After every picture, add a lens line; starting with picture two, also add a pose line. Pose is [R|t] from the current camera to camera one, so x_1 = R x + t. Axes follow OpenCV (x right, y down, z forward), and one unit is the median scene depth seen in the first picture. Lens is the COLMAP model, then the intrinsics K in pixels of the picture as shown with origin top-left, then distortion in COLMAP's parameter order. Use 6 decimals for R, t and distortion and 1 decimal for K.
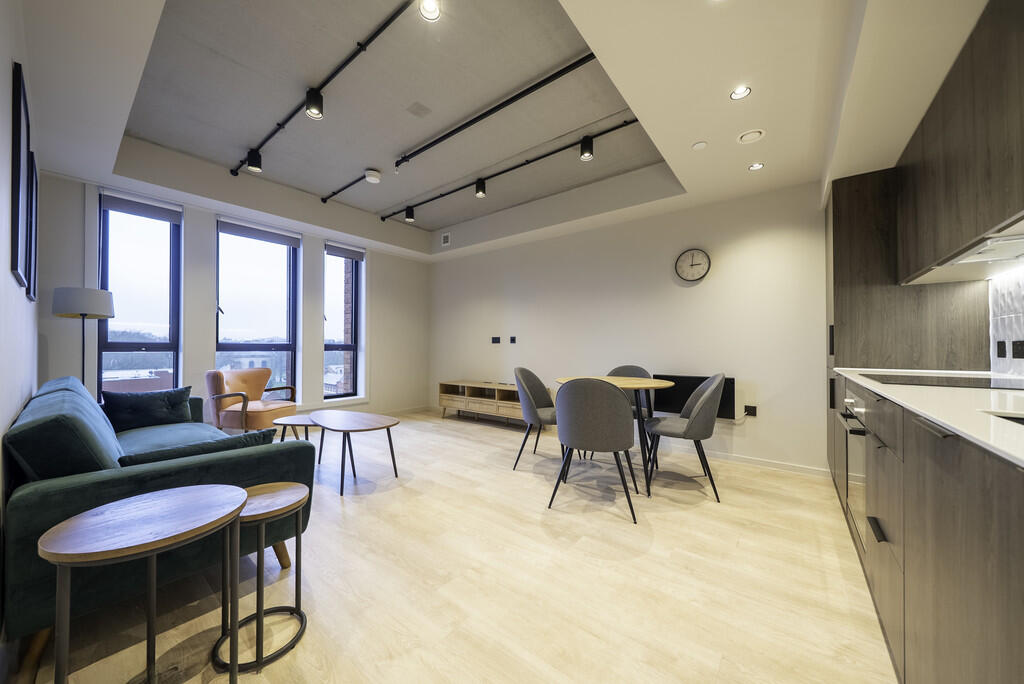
lens RADIAL K [[360.4, 0, 509.7], [0, 360.4, 342.5], [0, 0, 1]] dist [-0.001757, -0.000088]
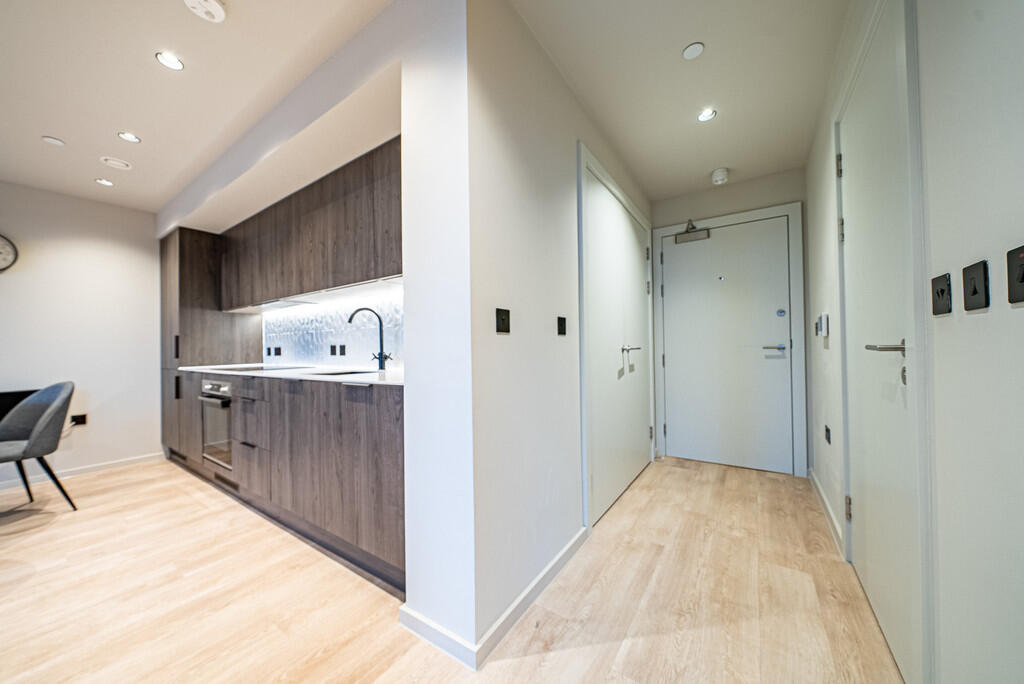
lens RADIAL K [[360.4, 0, 509.7], [0, 360.4, 342.5], [0, 0, 1]] dist [-0.001757, -0.000088]
pose [[-0.039926, 0.009074, 0.999161, -0.481470], [0.003016, 0.999955, -0.008961, -0.007084], [-0.999198, 0.002656, -0.039952, -0.163936]]
